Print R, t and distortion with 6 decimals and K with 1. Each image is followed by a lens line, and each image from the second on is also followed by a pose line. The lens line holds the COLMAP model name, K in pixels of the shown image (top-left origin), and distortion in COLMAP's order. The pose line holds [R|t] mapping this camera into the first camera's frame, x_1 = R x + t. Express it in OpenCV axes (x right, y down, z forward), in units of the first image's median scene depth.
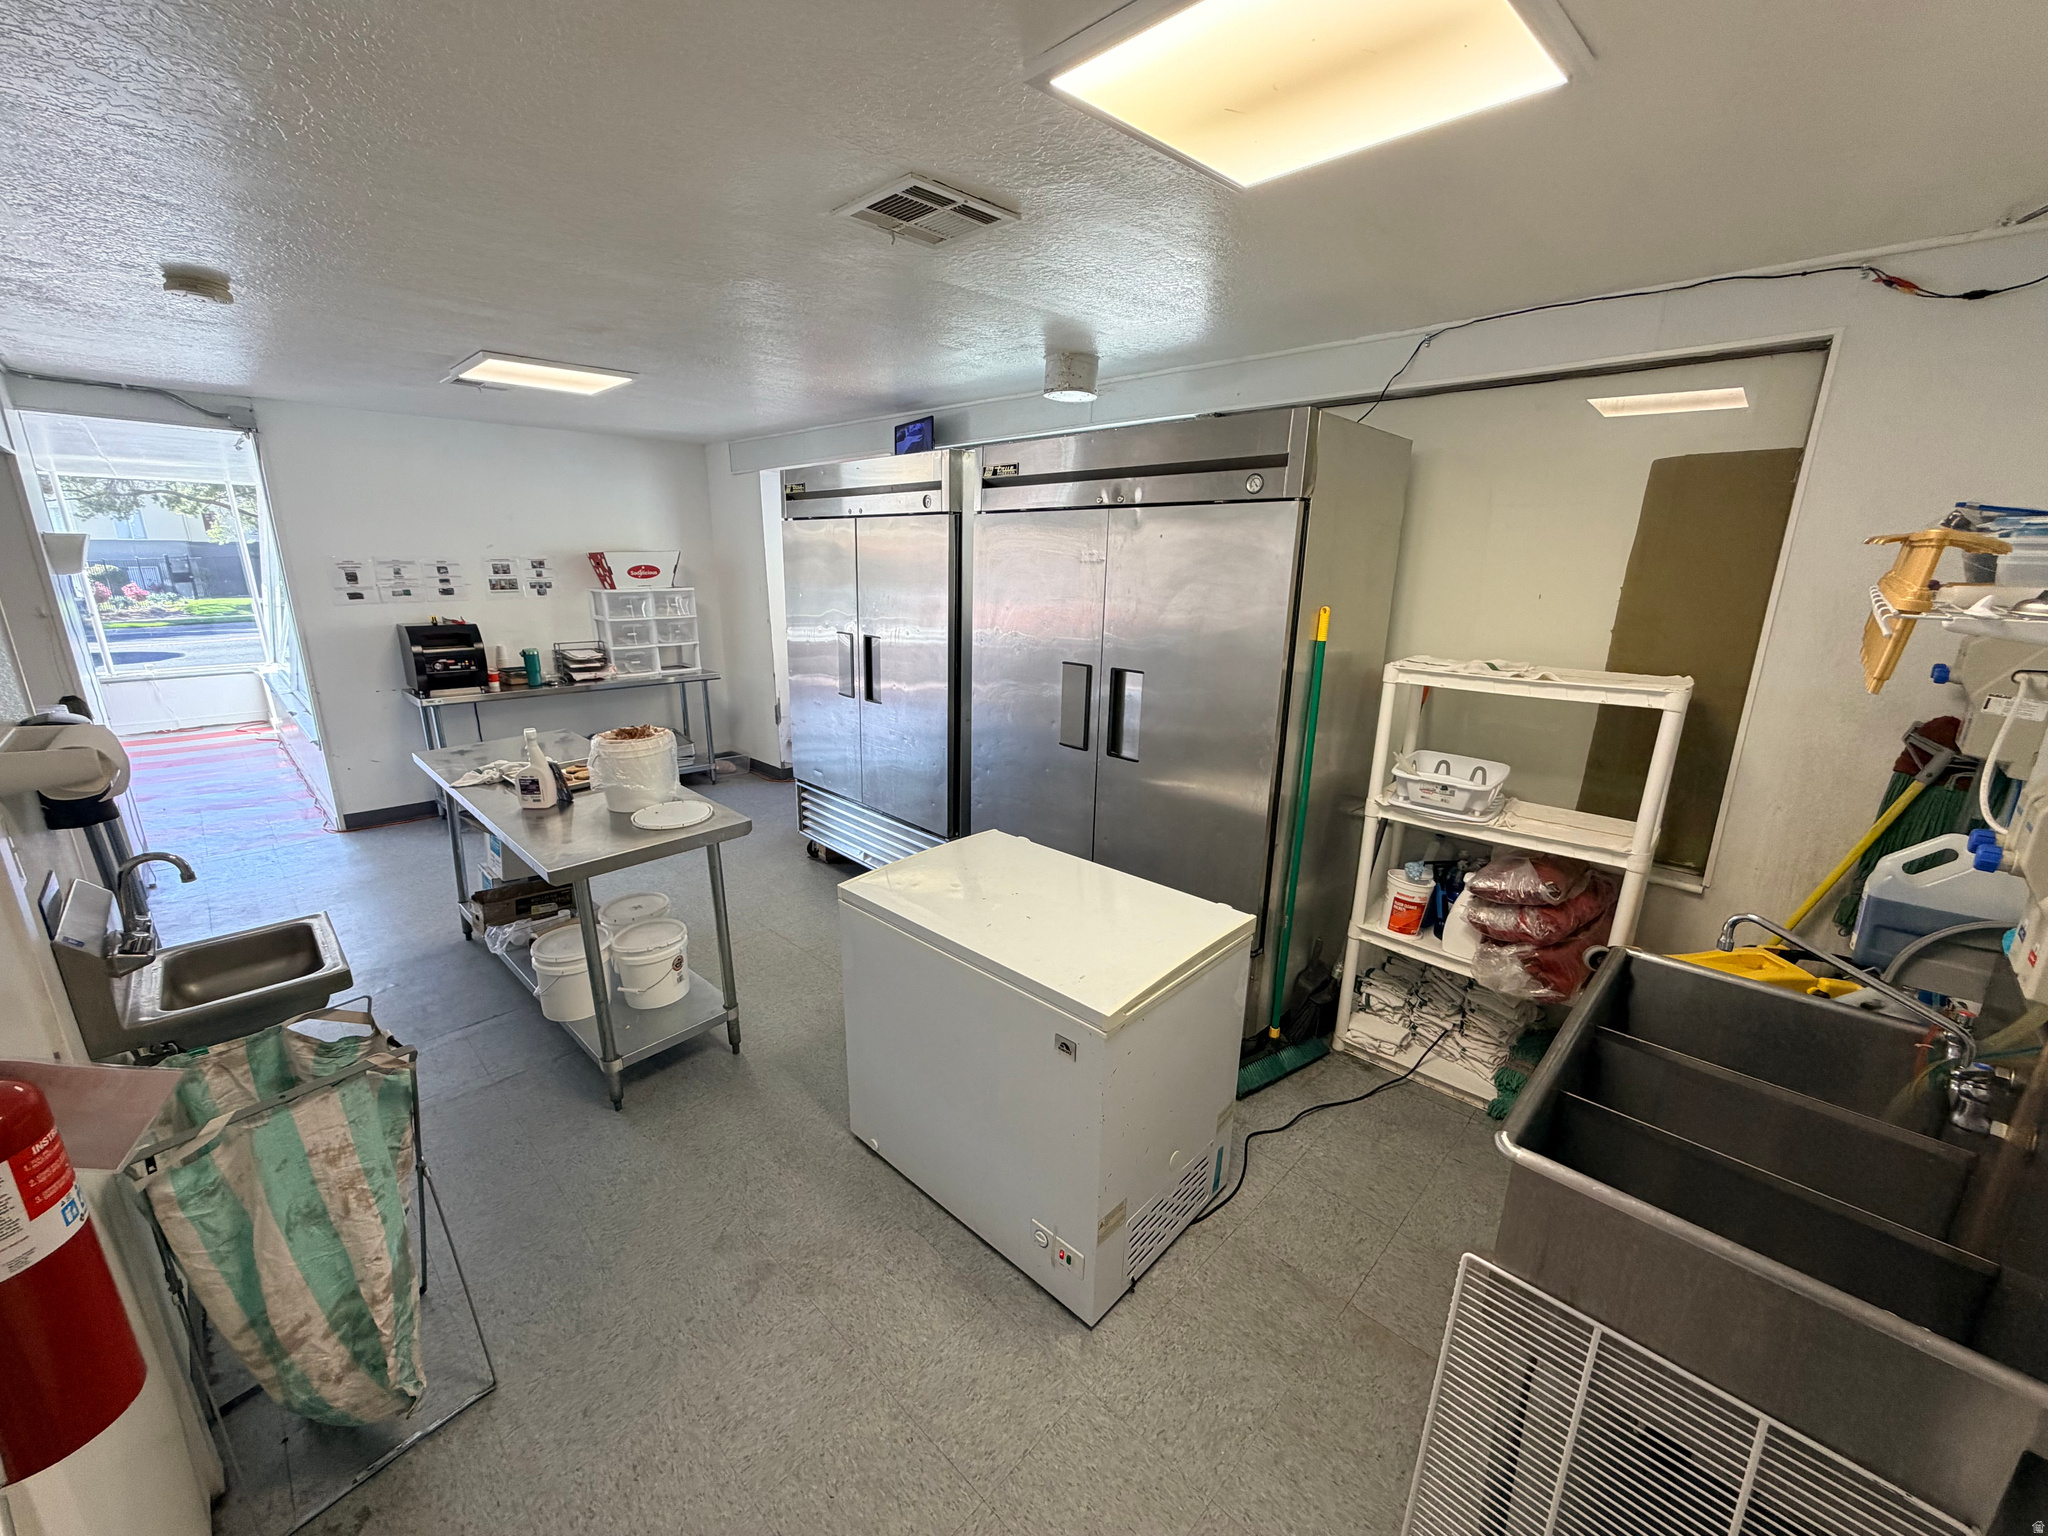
lens RADIAL K [[815.9, 0, 1024.0], [0, 815.9, 768.0], [0, 0, 1]] dist [0.001572, -0.000537]
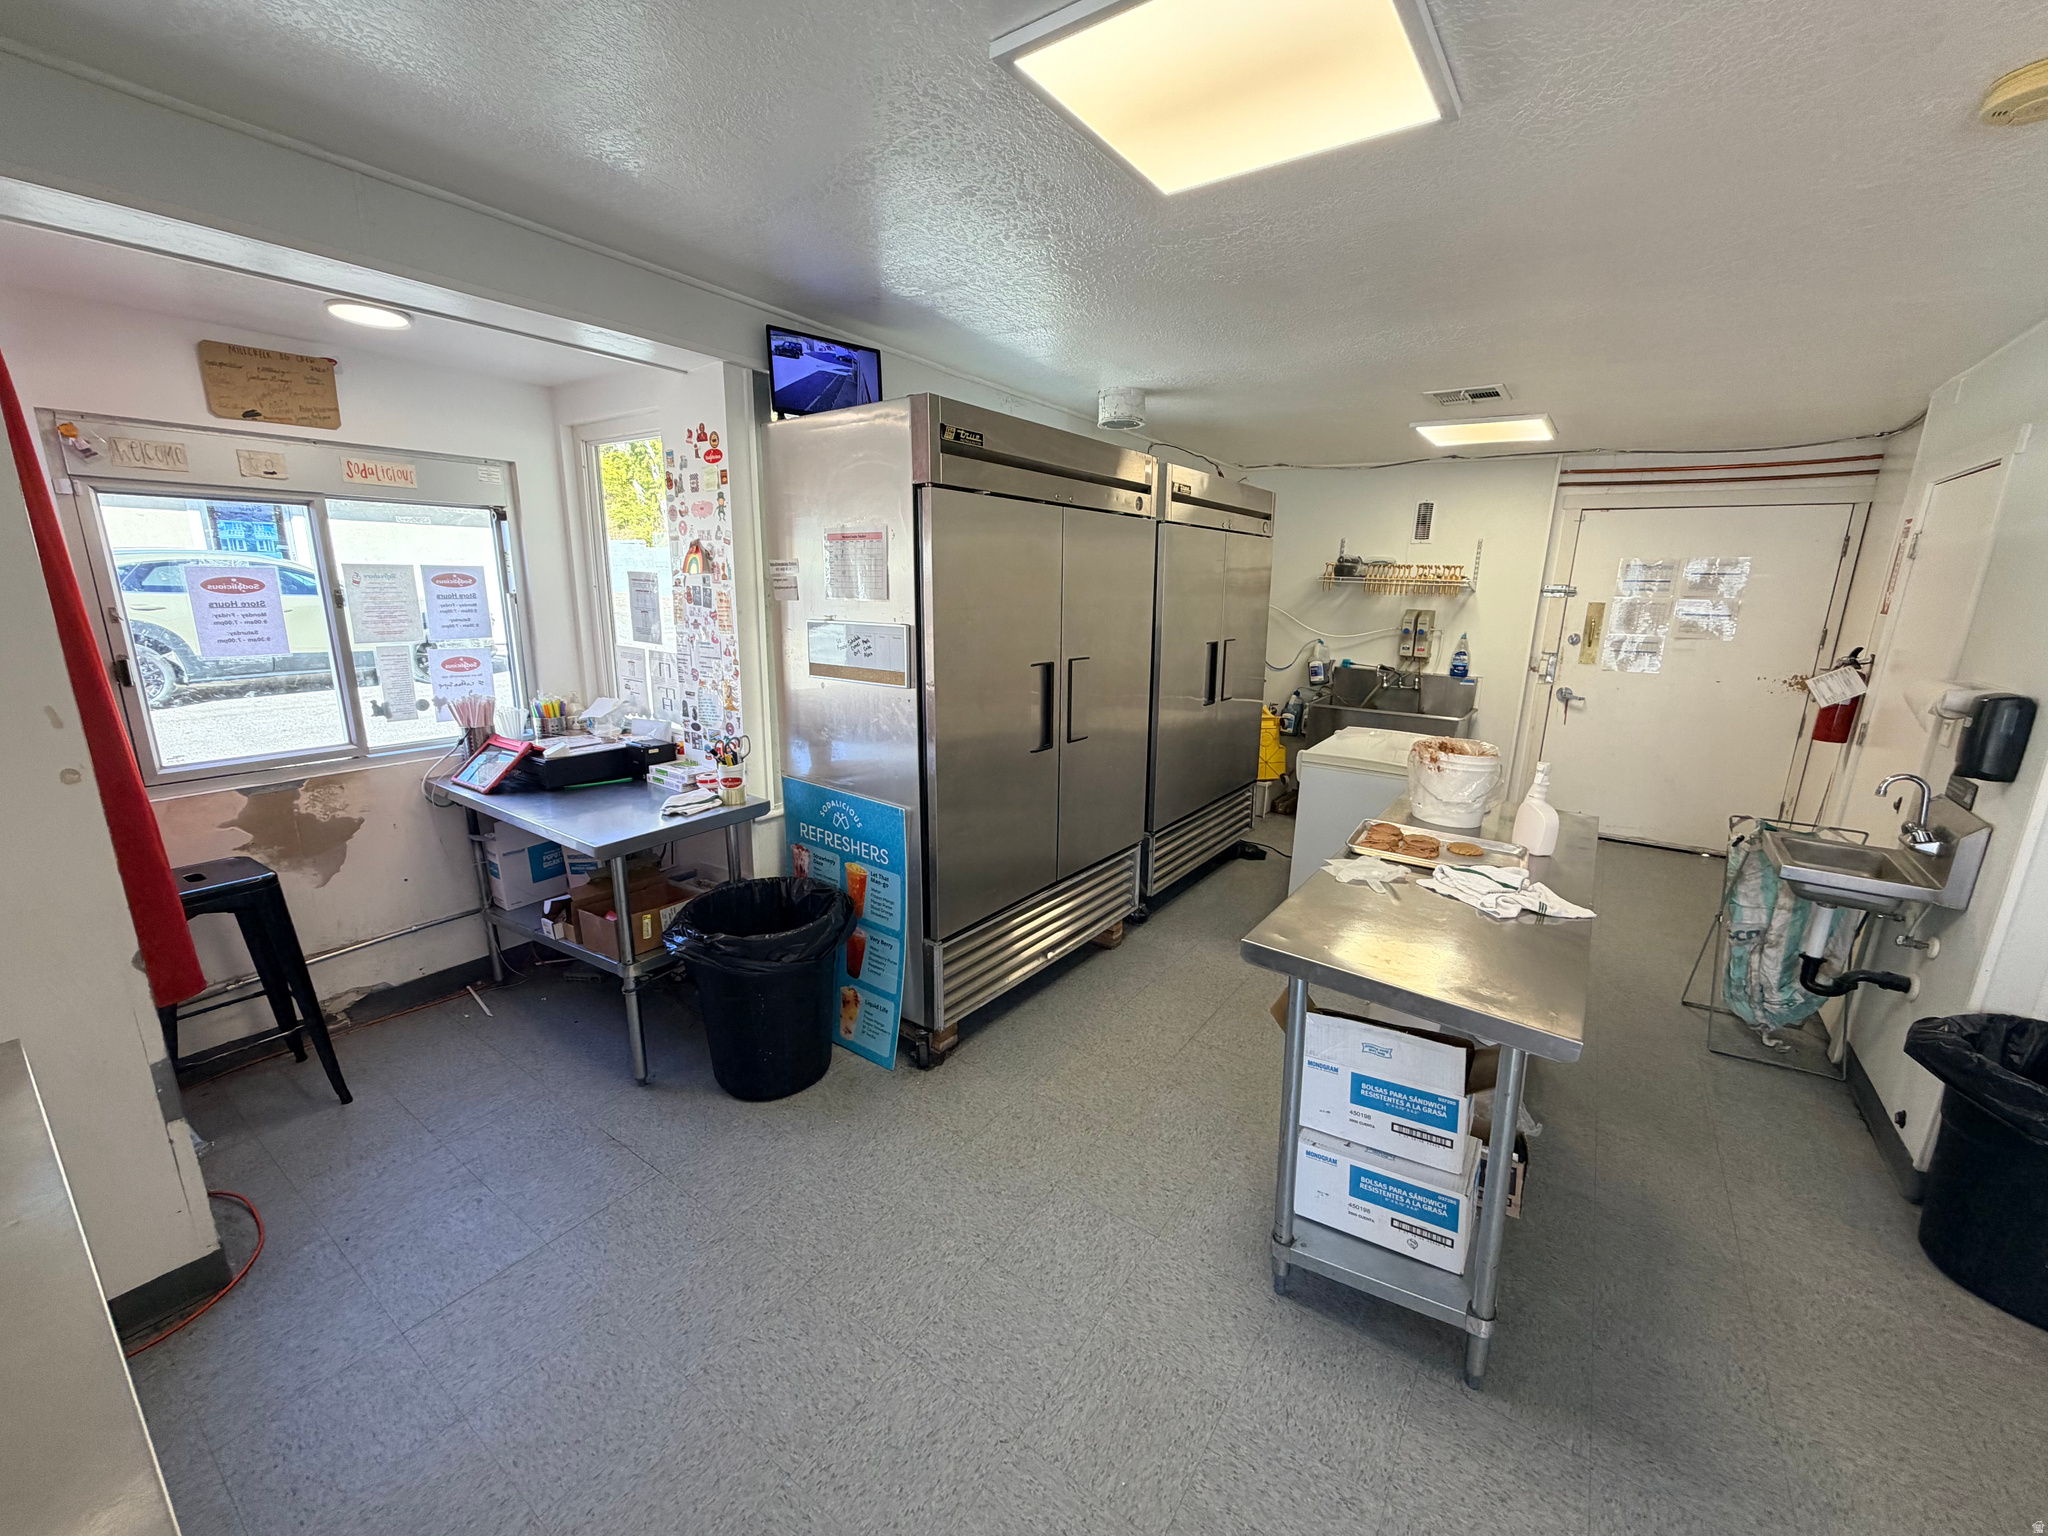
lens RADIAL K [[815.9, 0, 1024.0], [0, 815.9, 768.0], [0, 0, 1]] dist [0.001572, -0.000537]
pose [[-0.156235, -0.234976, 0.959363, -1.076036], [0.232163, 0.935342, 0.266901, -0.319884], [-0.960047, 0.264428, -0.091581, 1.285465]]
